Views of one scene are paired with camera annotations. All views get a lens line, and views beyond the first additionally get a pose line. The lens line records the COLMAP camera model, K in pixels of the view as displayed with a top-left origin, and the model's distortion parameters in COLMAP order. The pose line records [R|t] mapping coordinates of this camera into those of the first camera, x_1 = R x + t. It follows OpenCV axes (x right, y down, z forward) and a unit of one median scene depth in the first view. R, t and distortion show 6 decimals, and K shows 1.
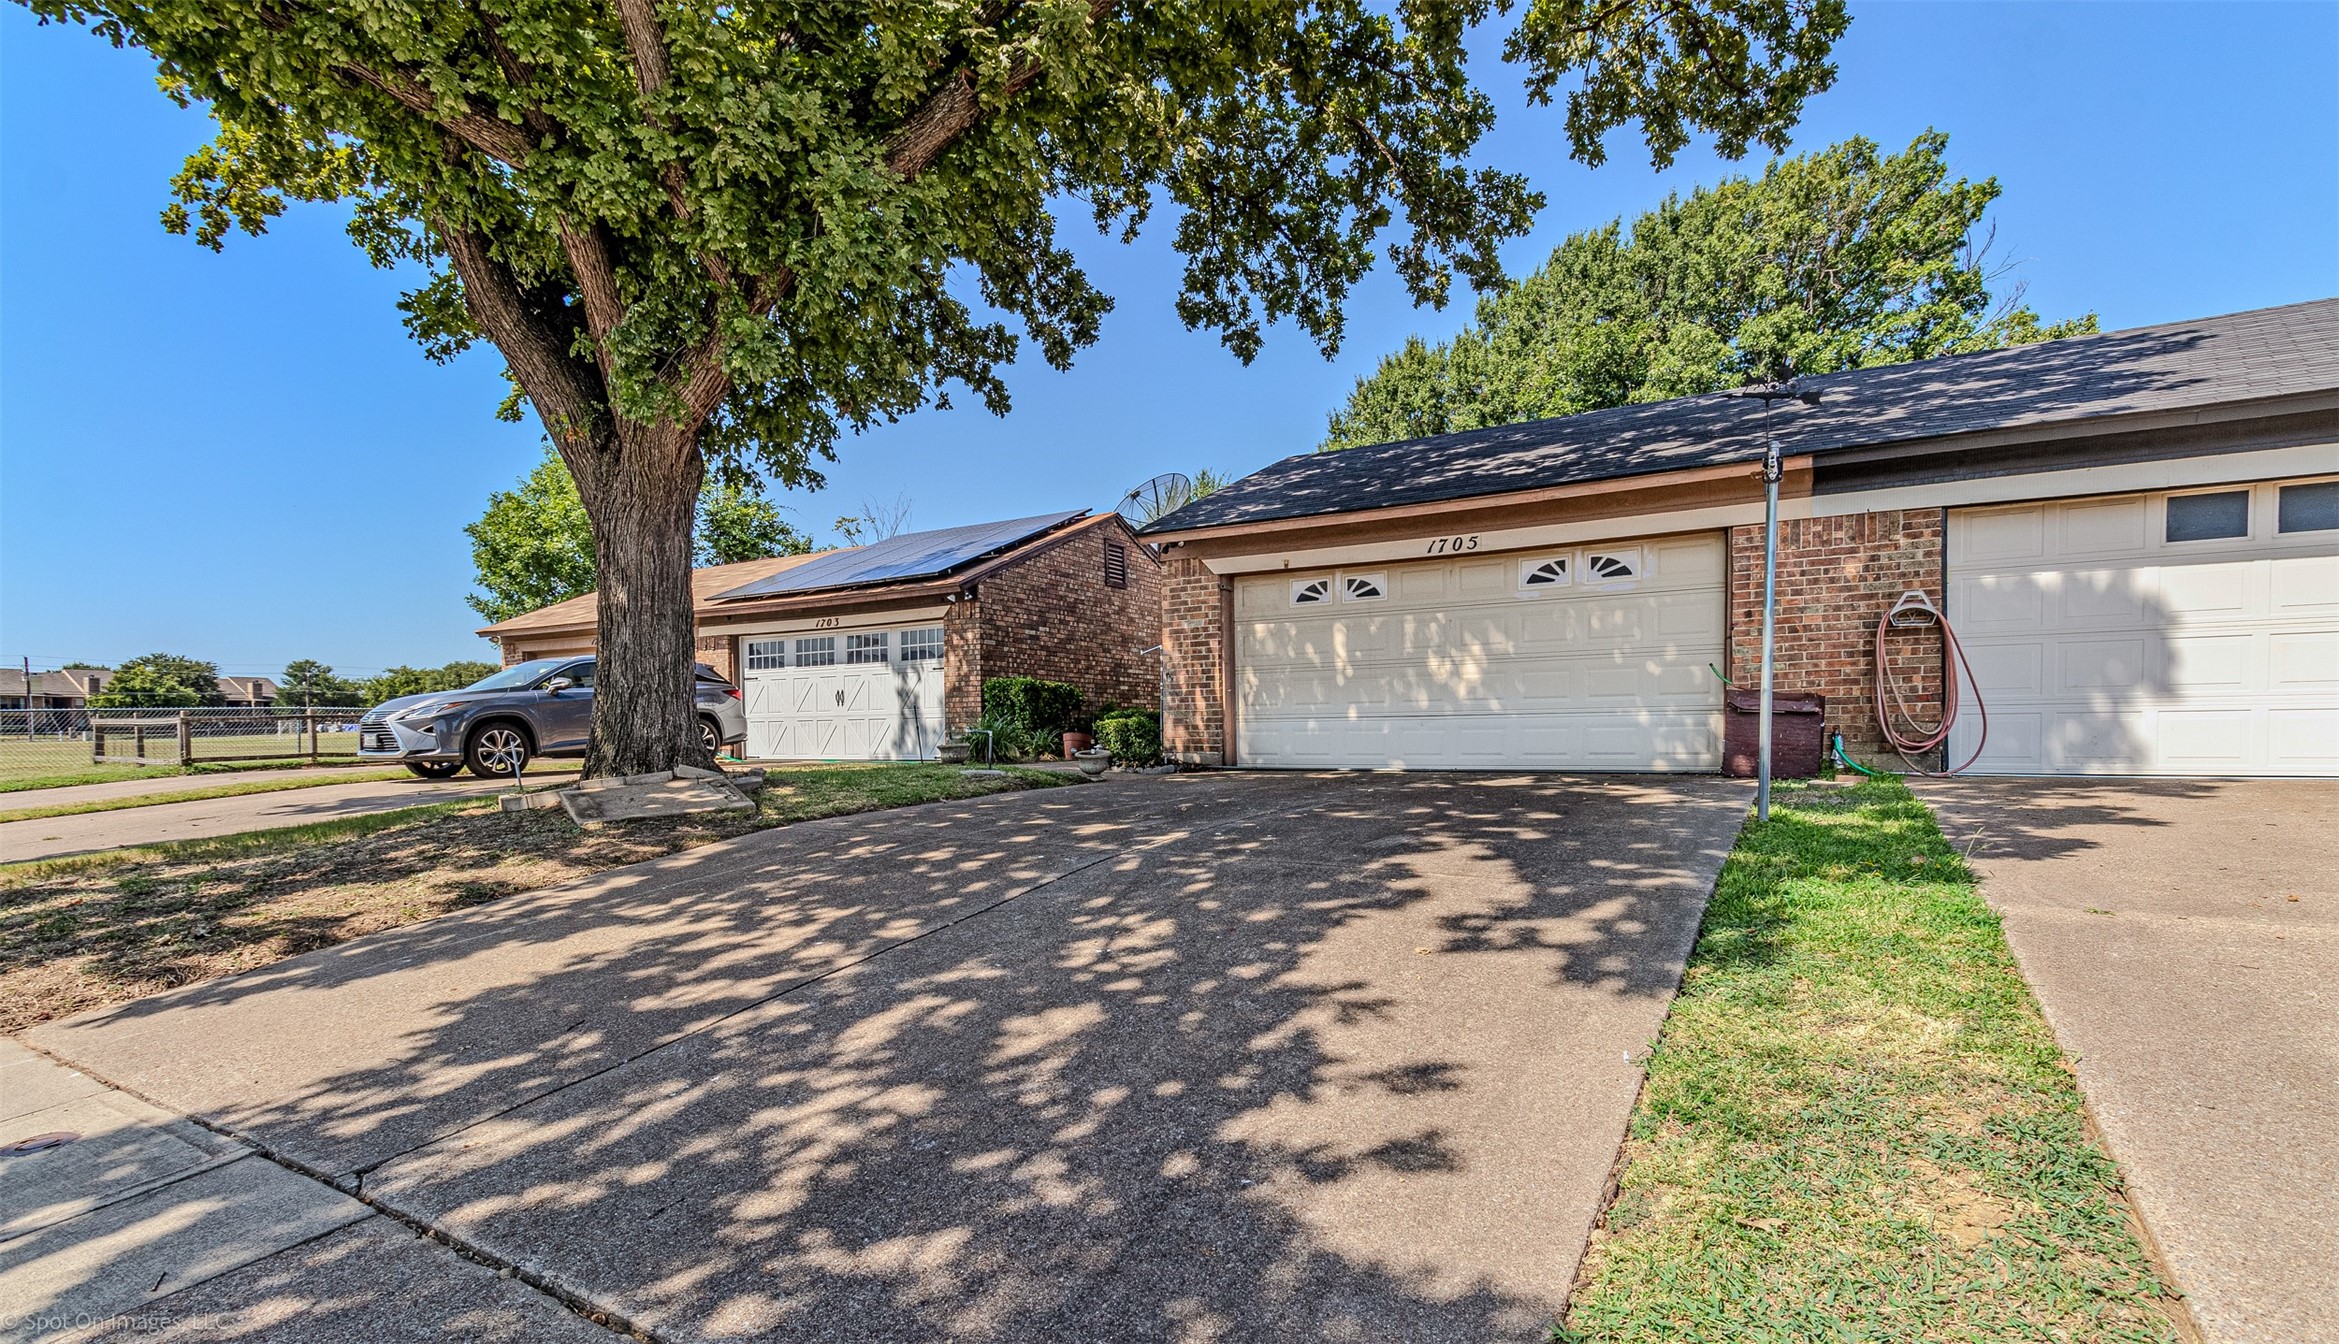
lens RADIAL K [[1023.8, 0, 1216.5], [0, 1023.8, 782.9], [0, 0, 1]] dist [0.003124, 0.000557]
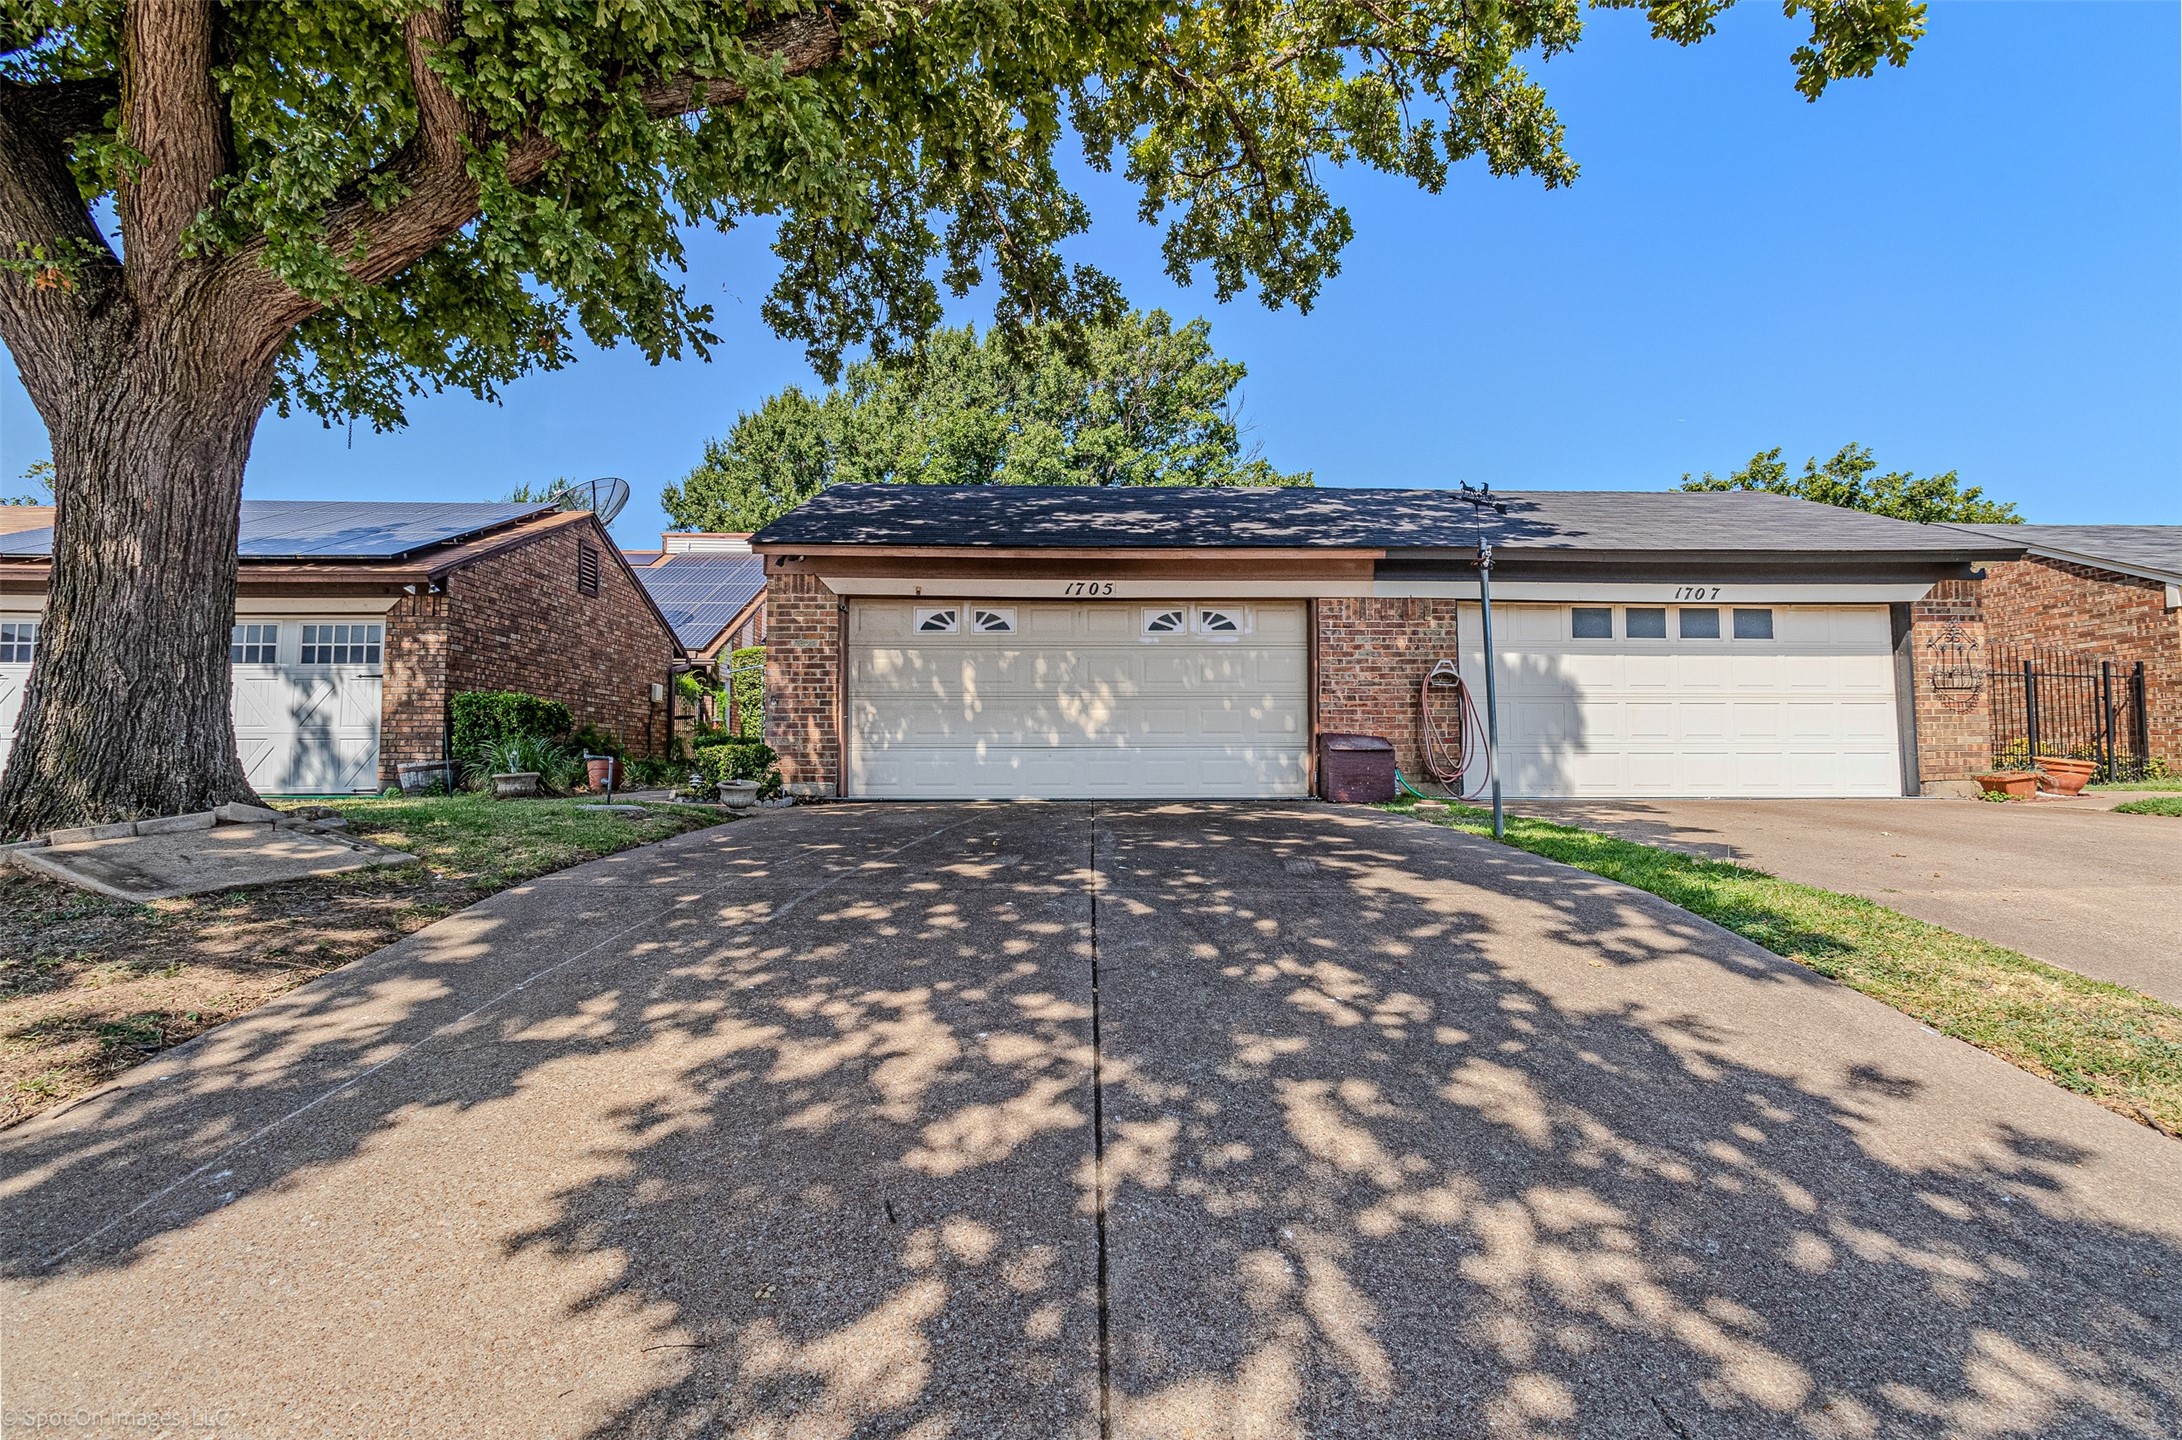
lens RADIAL K [[976.2, 0, 1091.0], [0, 976.2, 720.0], [0, 0, 1]] dist [0.000654, 0.000156]
pose [[0.857851, 0.031418, 0.512937, -0.292232], [0.017218, 0.995812, -0.089790, -0.003981], [-0.513610, 0.085858, 0.853717, 0.140109]]
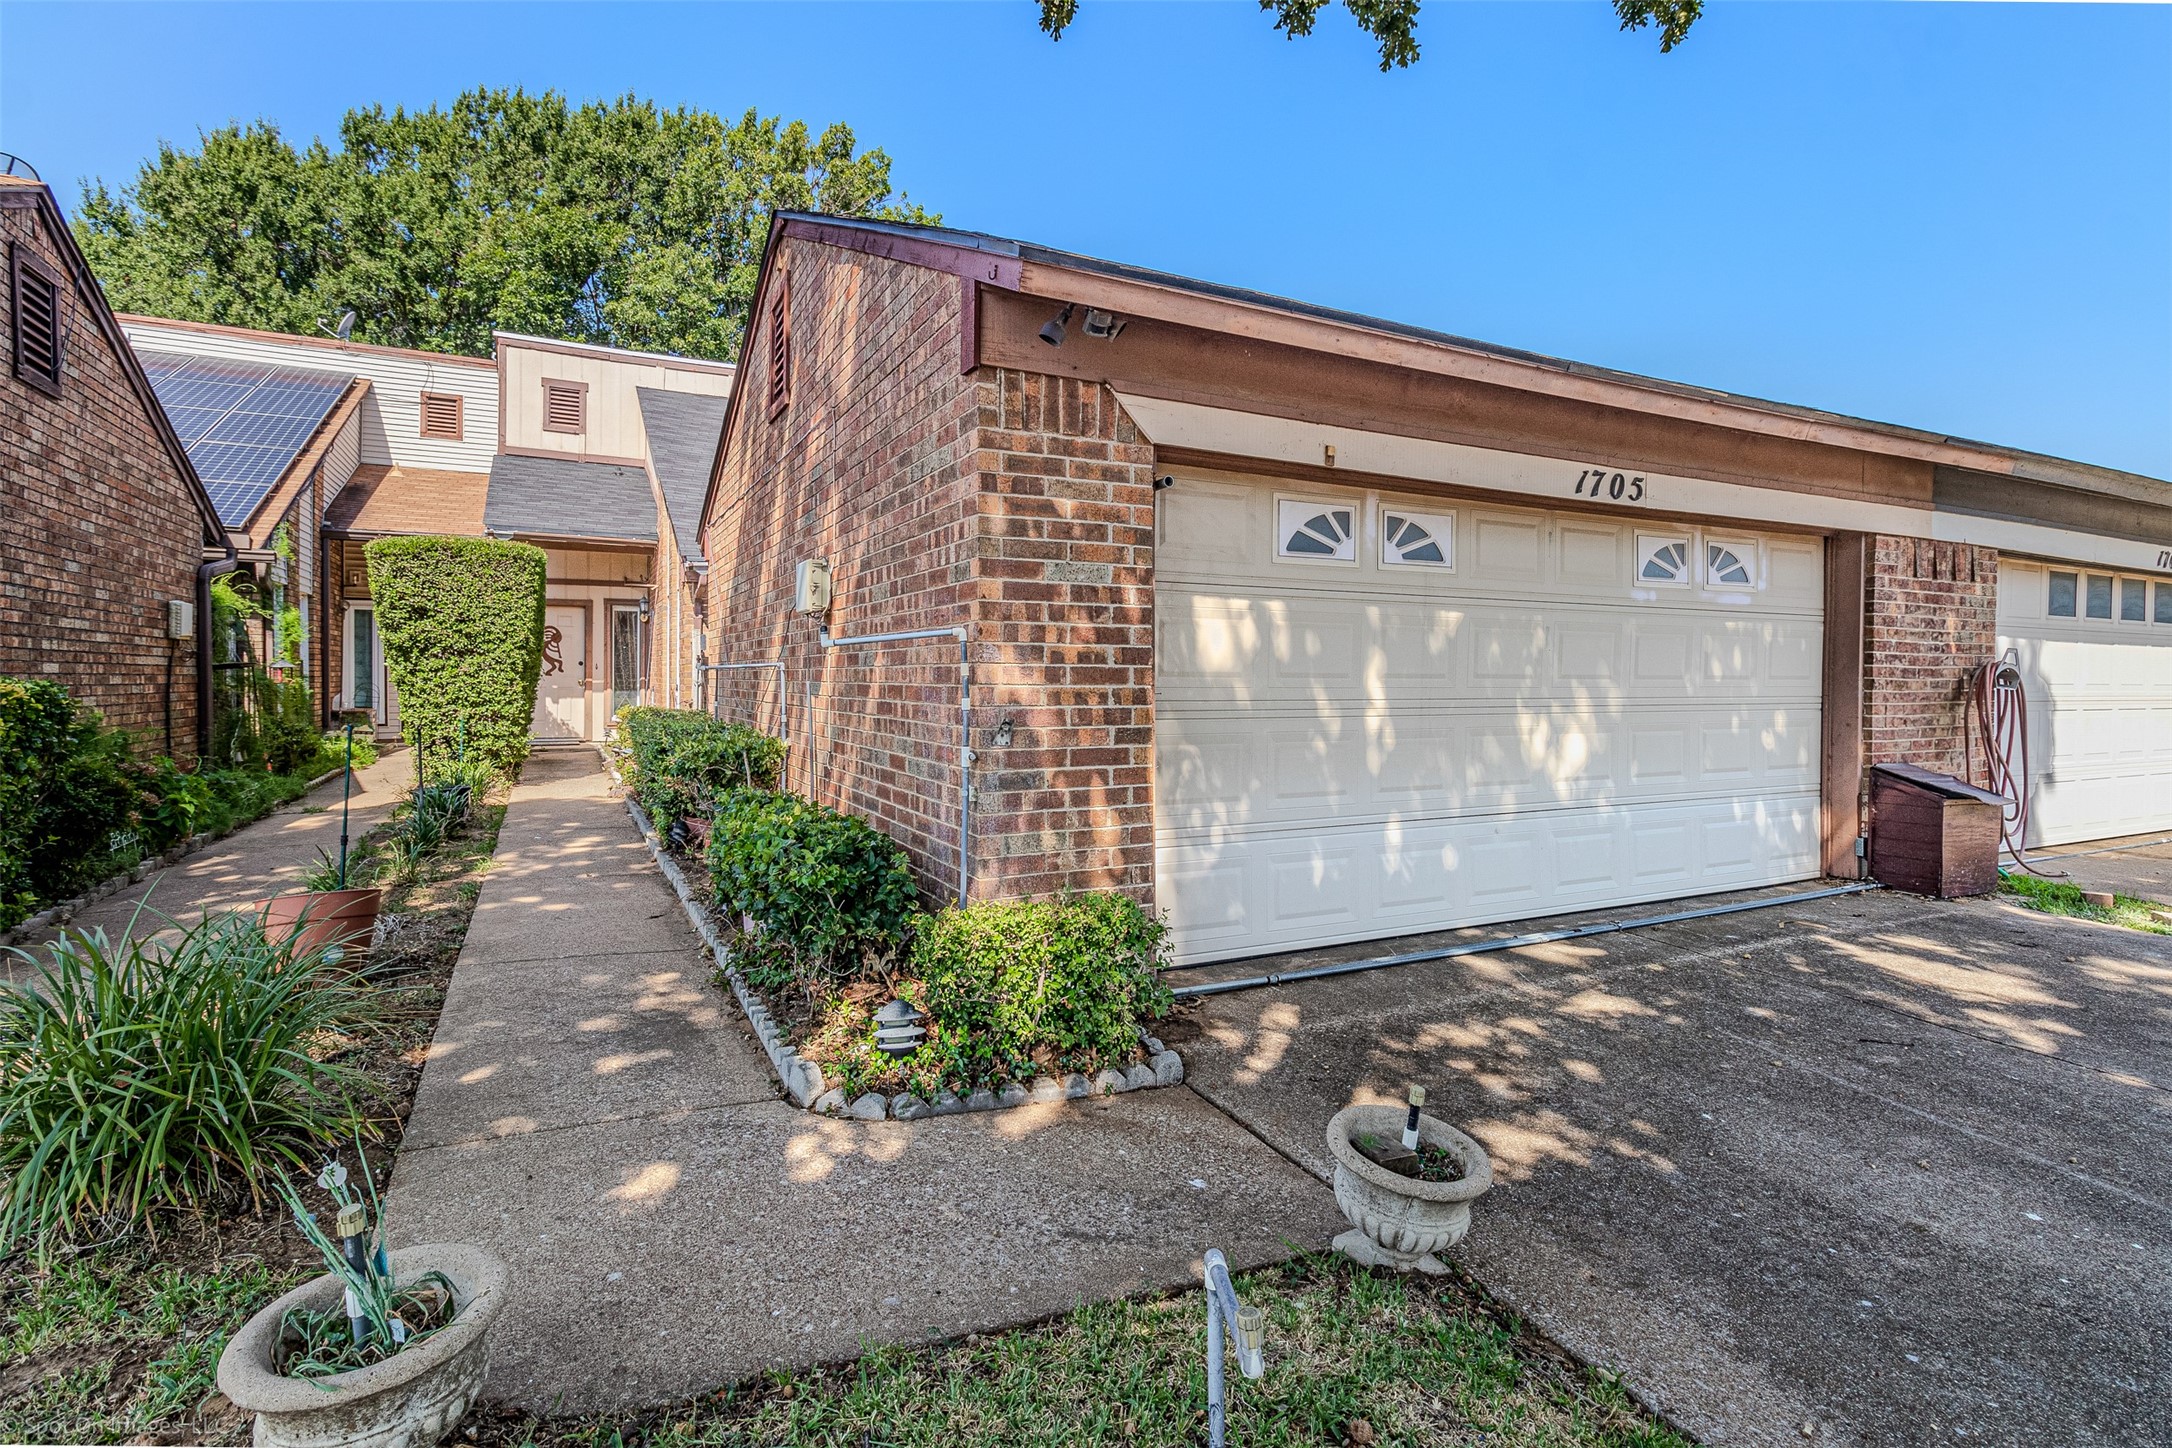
lens RADIAL K [[1037.7, 0, 1094.0], [0, 1037.7, 697.9], [0, 0, 1]] dist [0.001921, 0.000301]
pose [[0.574977, -0.000508, 0.818170, -0.346930], [0.027461, 0.999448, -0.018678, -0.125908], [-0.817709, 0.033207, 0.574673, 0.930478]]
